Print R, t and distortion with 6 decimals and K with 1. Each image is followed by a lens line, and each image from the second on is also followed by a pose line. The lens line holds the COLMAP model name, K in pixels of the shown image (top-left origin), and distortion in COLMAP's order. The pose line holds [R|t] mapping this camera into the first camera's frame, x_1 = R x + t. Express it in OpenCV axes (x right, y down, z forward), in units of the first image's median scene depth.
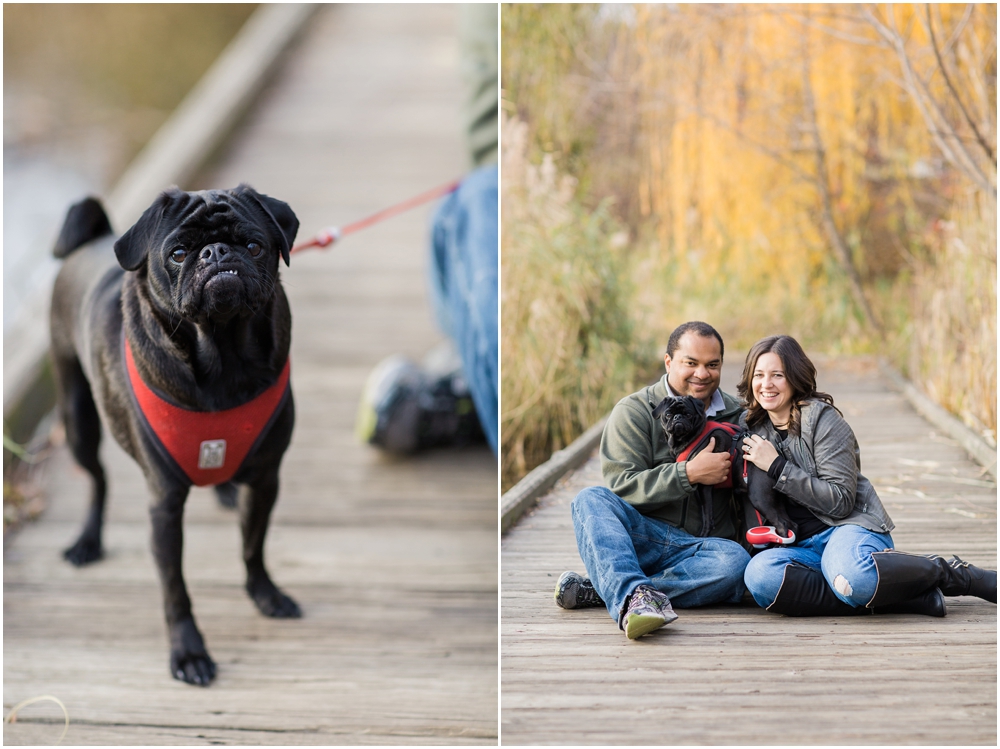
lens RADIAL K [[2608.9, 0, 500.0], [0, 2608.9, 374.5], [0, 0, 1]] dist [-0.140852, -0.182236]
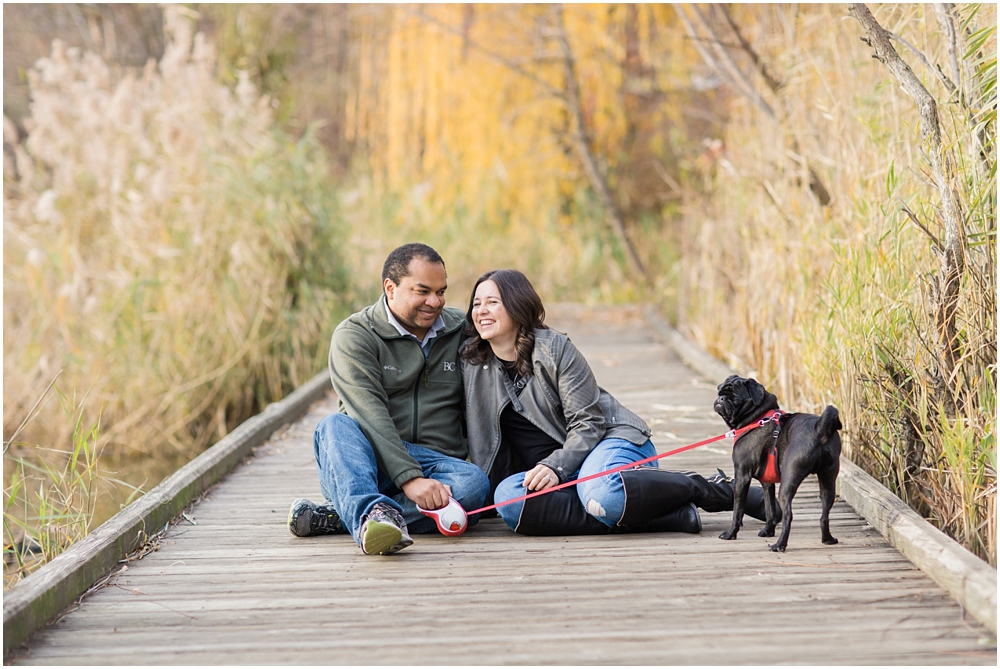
lens RADIAL K [[2494.0, 0, 500.0], [0, 2494.0, 334.5], [0, 0, 1]] dist [0.045874, 0.020952]
pose [[0.993691, -0.030719, 0.107864, 0.010724], [0.028496, 0.999350, 0.022092, -0.014105], [-0.108473, -0.018879, 0.993920, 0.177010]]
